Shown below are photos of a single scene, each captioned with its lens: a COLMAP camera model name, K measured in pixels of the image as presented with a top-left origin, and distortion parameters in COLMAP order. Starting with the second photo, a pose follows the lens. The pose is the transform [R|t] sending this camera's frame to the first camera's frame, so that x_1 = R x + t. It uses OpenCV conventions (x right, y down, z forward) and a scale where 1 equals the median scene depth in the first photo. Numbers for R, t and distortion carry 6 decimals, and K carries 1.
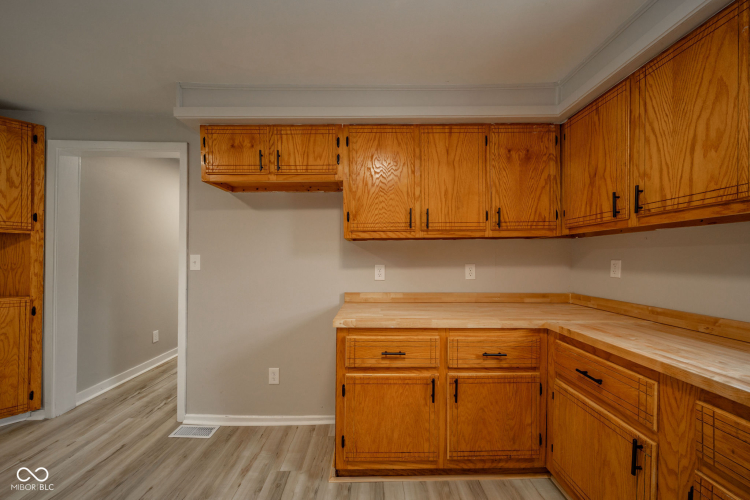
lens RADIAL K [[265.1, 0, 344.6], [0, 265.1, 259.5], [0, 0, 1]] dist [-0.000830, -0.000413]
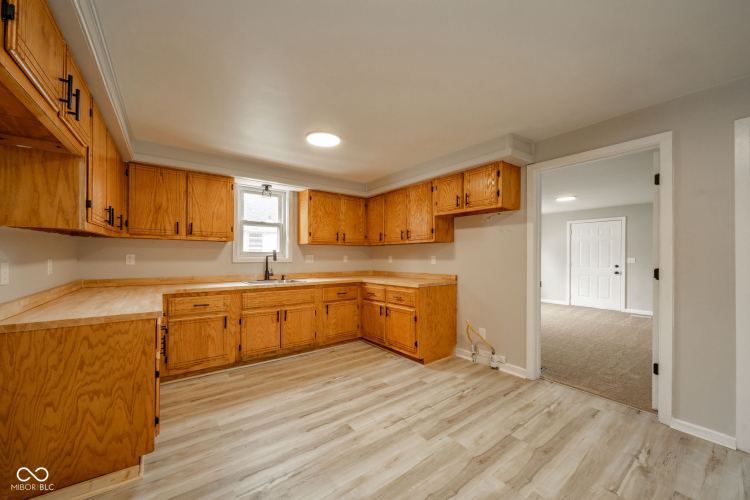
lens RADIAL K [[265.1, 0, 381.8], [0, 265.1, 254.8], [0, 0, 1]] dist [-0.000830, -0.000413]
pose [[-0.634420, -0.009192, 0.772933, -1.225731], [-0.010923, 0.999936, 0.002926, -0.016414], [-0.772911, -0.006586, -0.634480, 0.829703]]
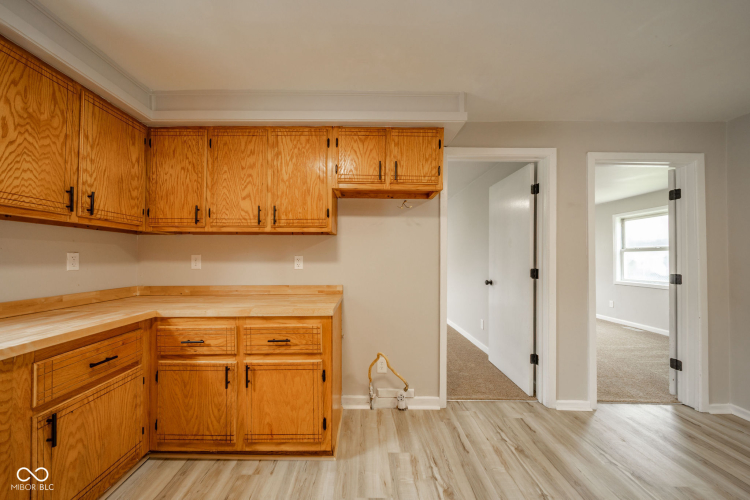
lens RADIAL K [[265.1, 0, 331.3], [0, 265.1, 253.9], [0, 0, 1]] dist [-0.000830, -0.000413]
pose [[-0.999527, -0.018102, 0.024880, -0.103994], [-0.018586, 0.999640, -0.019359, 0.004356], [-0.024521, -0.019813, -0.999503, 0.479388]]
